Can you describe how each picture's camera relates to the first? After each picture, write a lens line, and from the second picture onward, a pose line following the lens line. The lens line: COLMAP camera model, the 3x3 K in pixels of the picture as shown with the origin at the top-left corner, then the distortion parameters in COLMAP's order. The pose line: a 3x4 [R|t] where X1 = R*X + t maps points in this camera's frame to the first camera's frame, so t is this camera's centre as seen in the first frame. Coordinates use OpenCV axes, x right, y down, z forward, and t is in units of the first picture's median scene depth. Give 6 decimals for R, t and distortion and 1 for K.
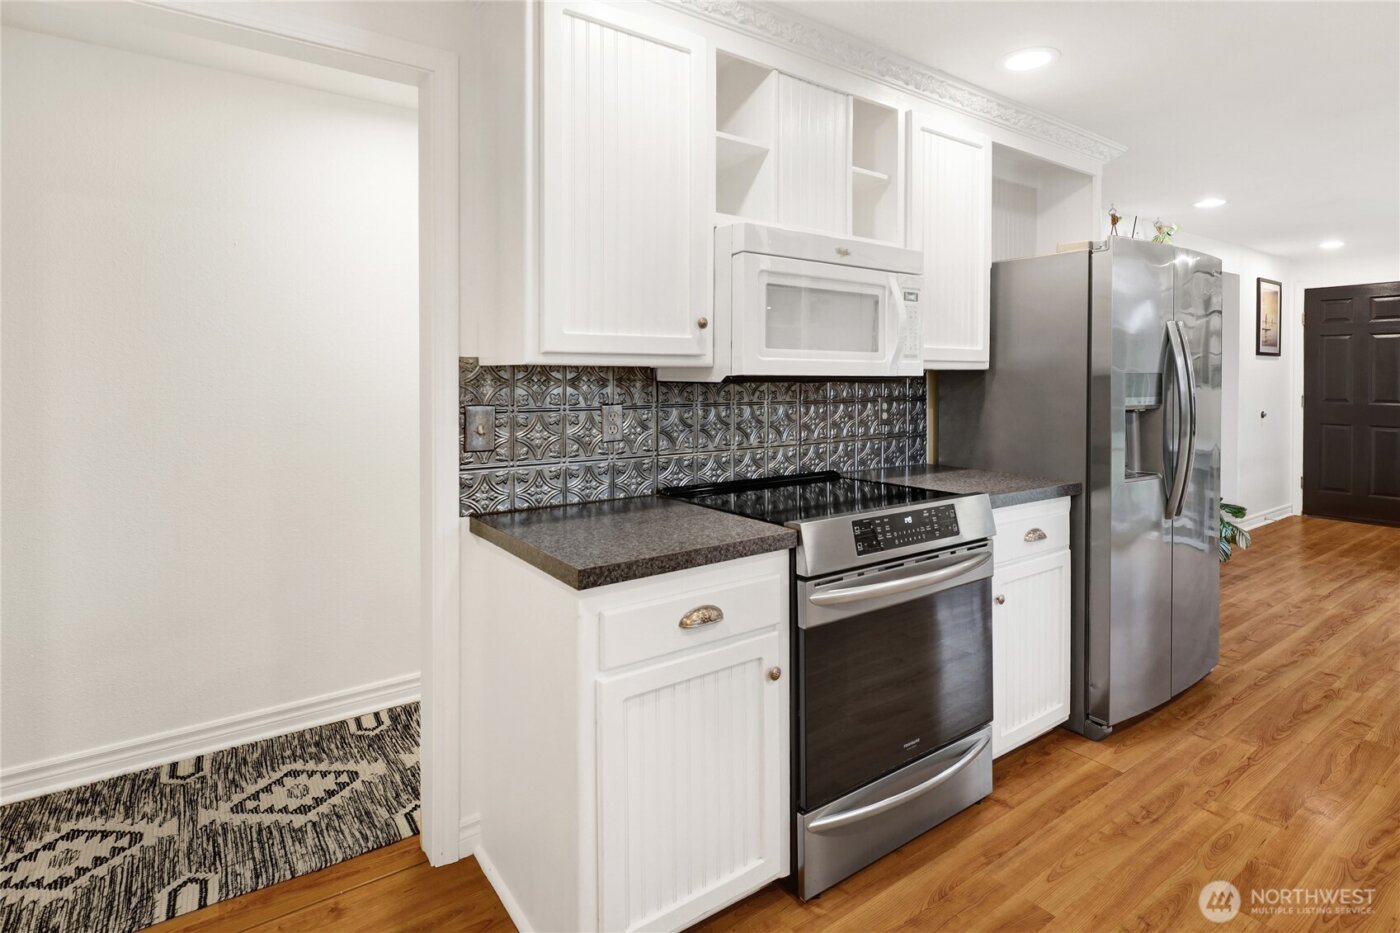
lens RADIAL K [[706.9, 0, 689.2], [0, 706.9, 399.4], [0, 0, 1]] dist [0.004346, -0.001944]
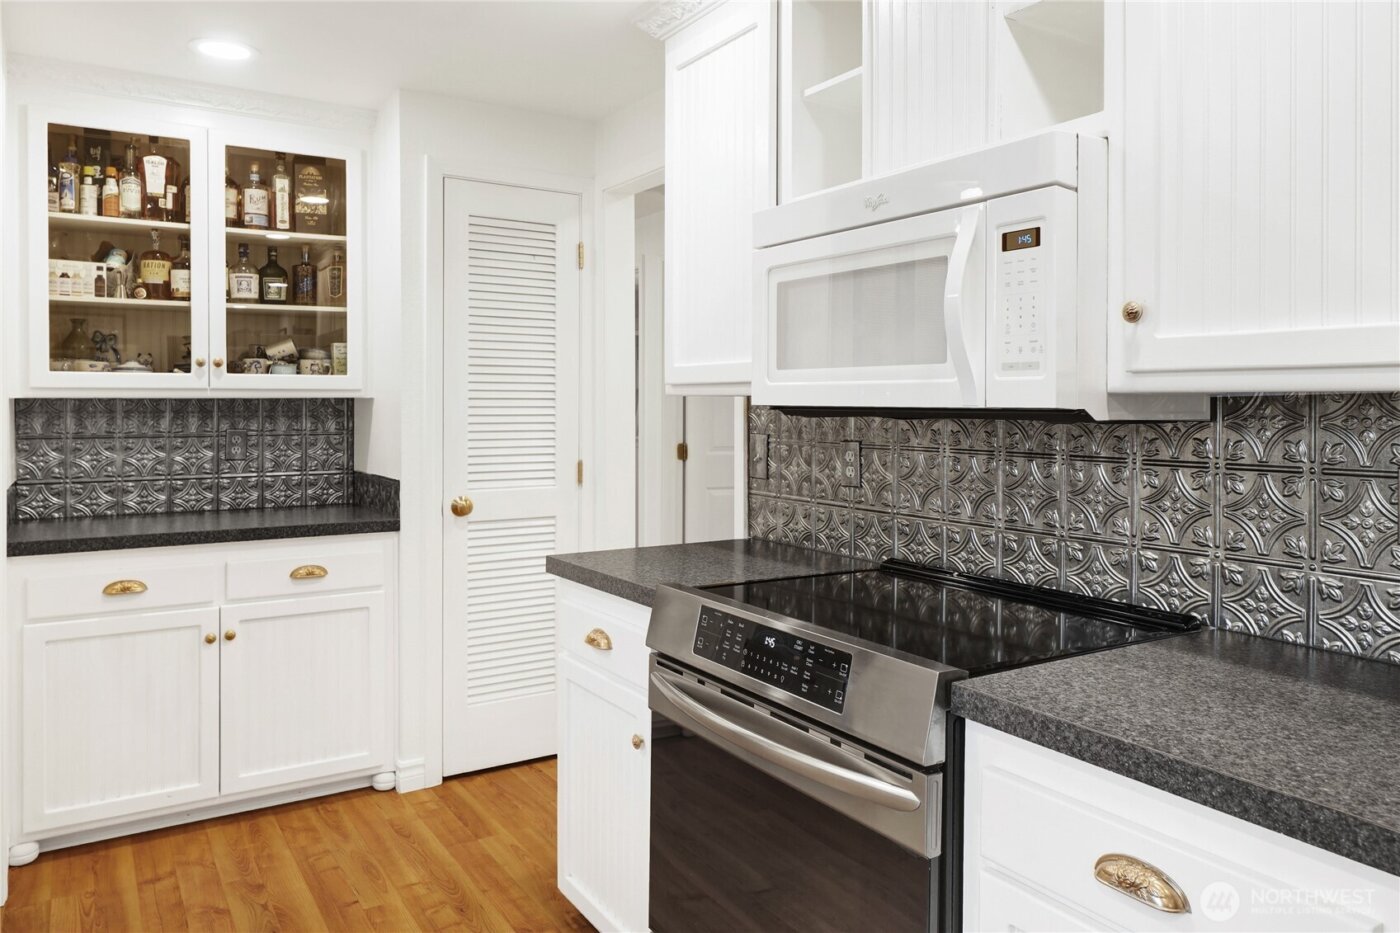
lens RADIAL K [[1013.1, 0, 697.6], [0, 1013.1, 425.0], [0, 0, 1]] dist [0.045243, 0.000111]
pose [[-0.058960, 0.020475, -0.998050, 1.081319], [-0.034571, 0.999148, 0.022540, -0.032081], [0.997662, 0.035832, -0.058202, 0.891643]]
